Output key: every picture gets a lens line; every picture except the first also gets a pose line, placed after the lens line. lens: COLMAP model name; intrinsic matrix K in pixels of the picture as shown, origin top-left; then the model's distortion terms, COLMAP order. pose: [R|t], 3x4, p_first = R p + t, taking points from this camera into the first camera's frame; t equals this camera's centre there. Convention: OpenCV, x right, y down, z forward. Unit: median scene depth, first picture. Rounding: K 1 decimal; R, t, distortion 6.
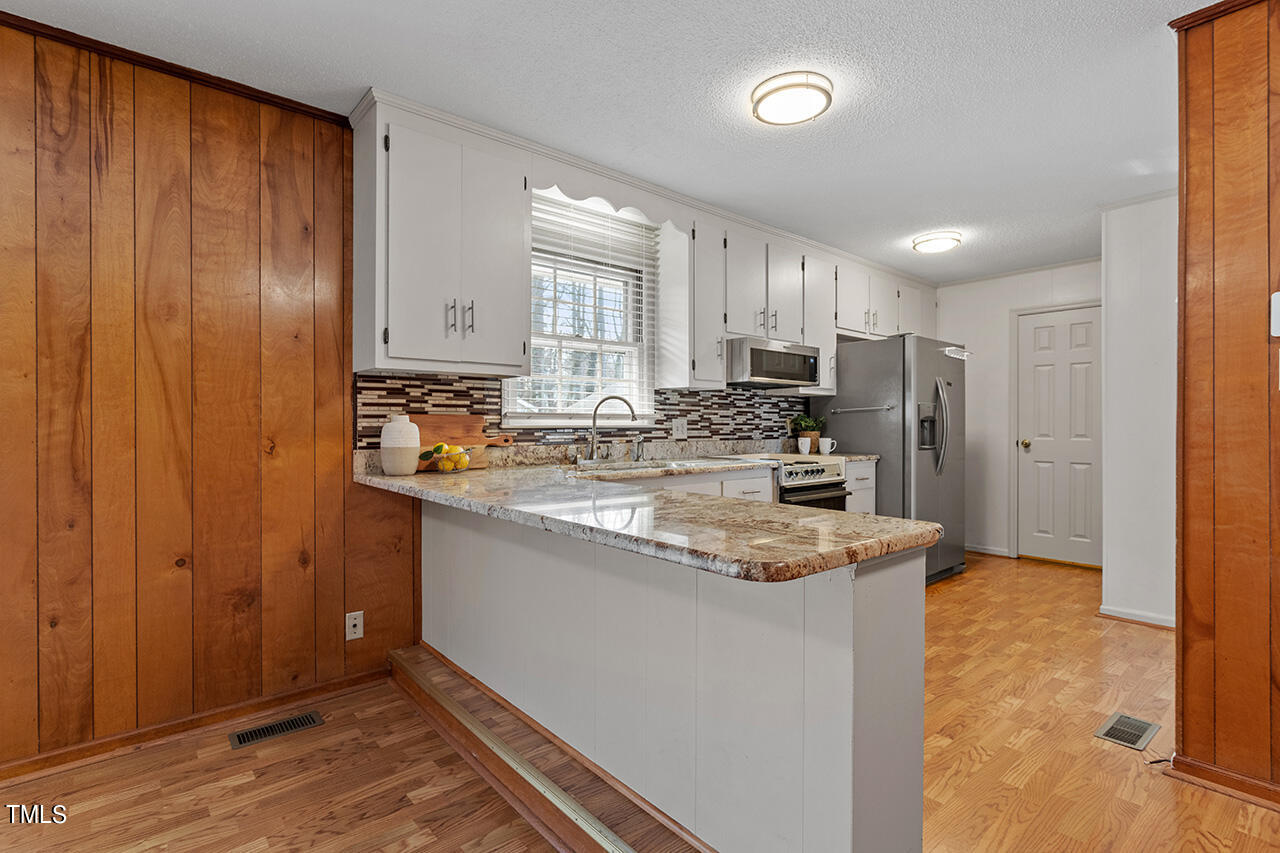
lens RADIAL K [[609.7, 0, 637.1], [0, 609.7, 427.3], [0, 0, 1]] dist [0.001311, -0.000242]
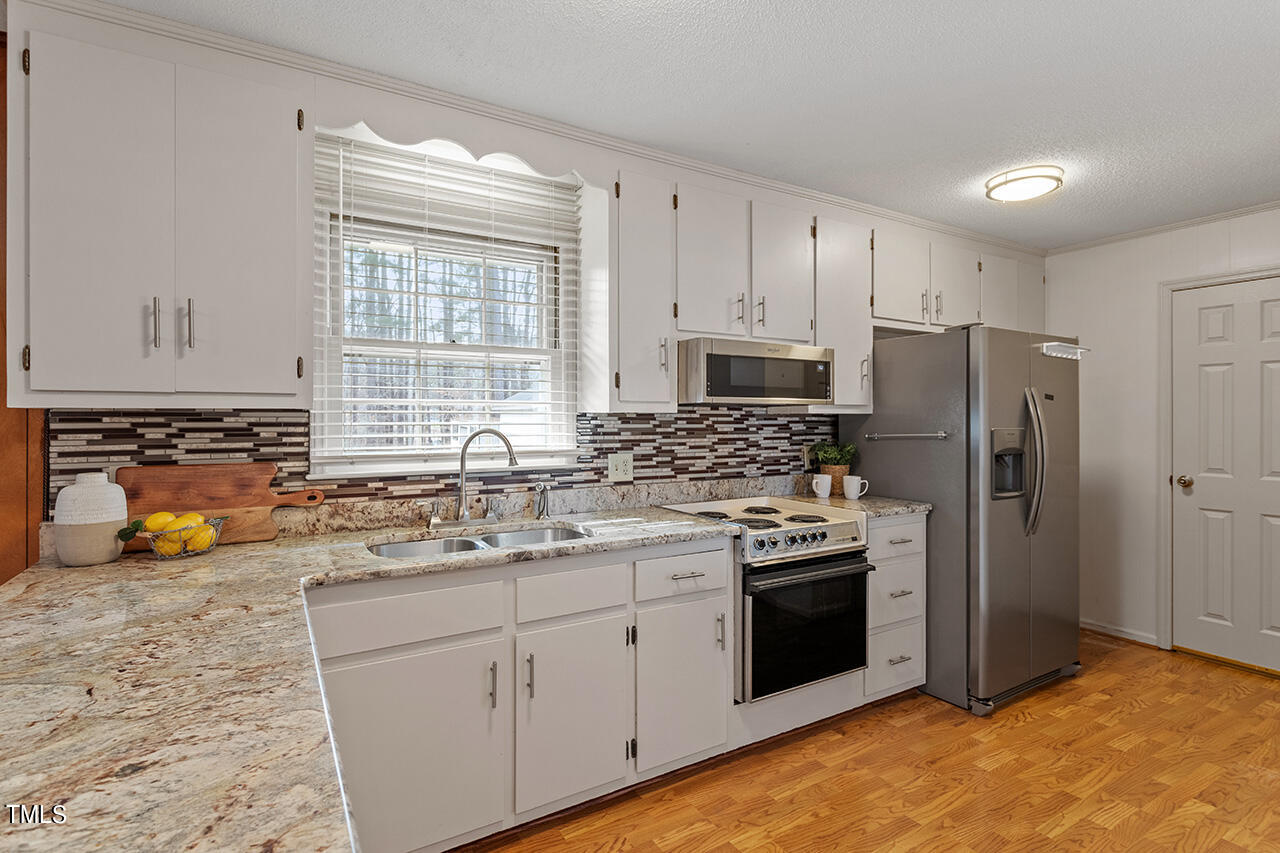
lens RADIAL K [[609.7, 0, 637.5], [0, 609.7, 422.6], [0, 0, 1]] dist [0.001311, -0.000242]
pose [[0.982989, 0.001128, -0.183663, 0.249634], [-0.000521, 0.999994, 0.003350, -0.059341], [0.183666, -0.003198, 0.982983, 0.340576]]
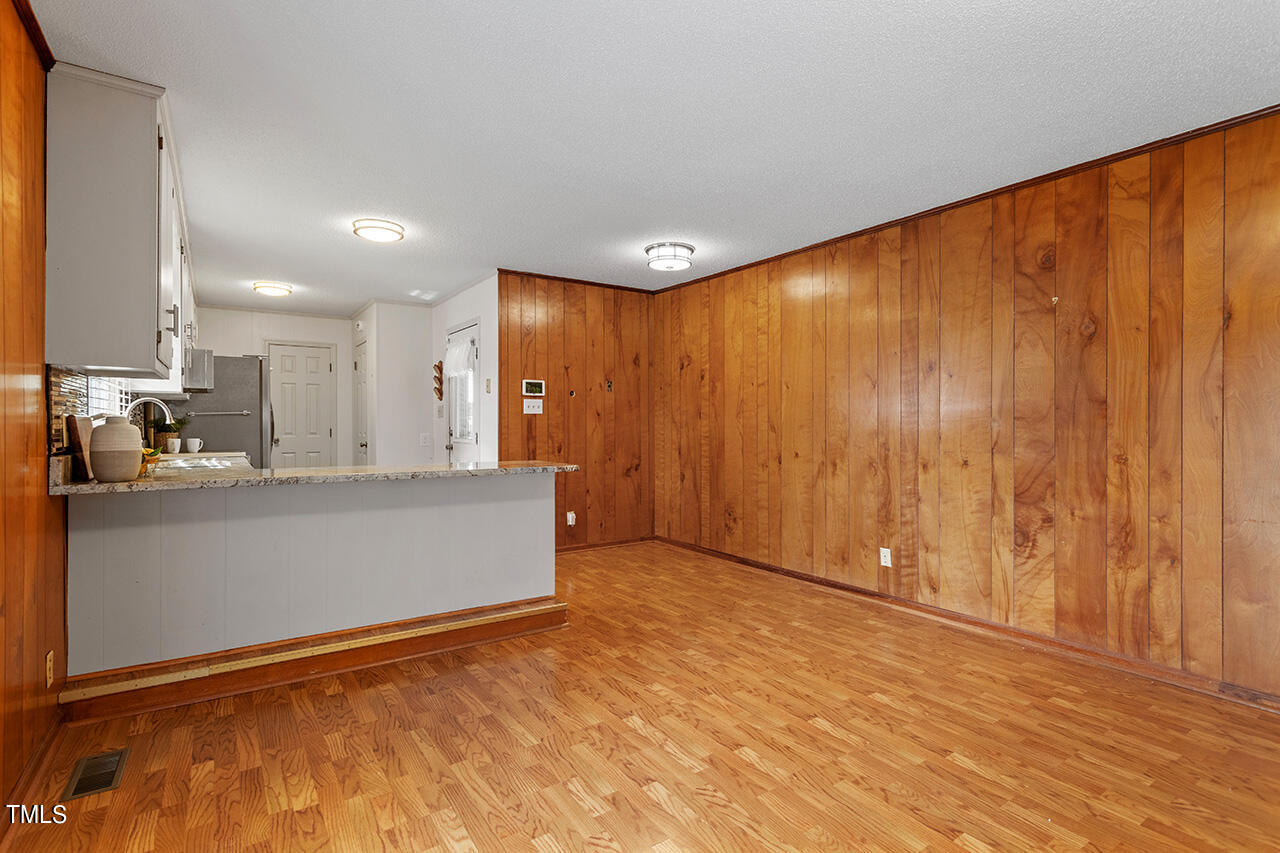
lens RADIAL K [[609.7, 0, 640.5], [0, 609.7, 432.8], [0, 0, 1]] dist [0.001311, -0.000242]
pose [[0.102143, -0.012655, 0.994689, -0.928050], [0.006049, 0.999908, 0.012100, -0.000854], [-0.994751, 0.004780, 0.102210, 0.087949]]
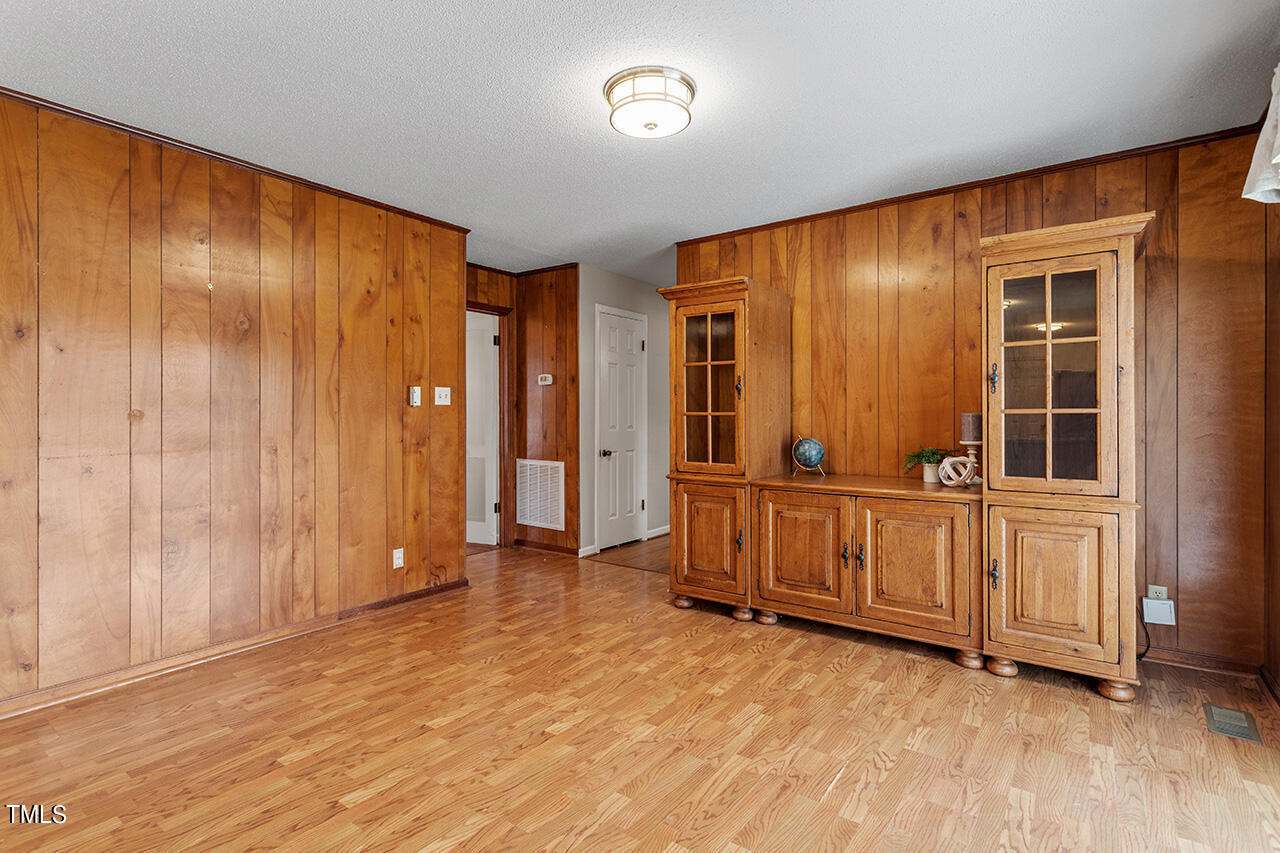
lens RADIAL K [[609.7, 0, 637.1], [0, 609.7, 419.1], [0, 0, 1]] dist [0.001311, -0.000242]
pose [[-0.973717, 0.003036, -0.227742, -0.340717], [0.001100, 0.999962, 0.008630, -0.003930], [0.227760, 0.008153, -0.973683, 0.544496]]
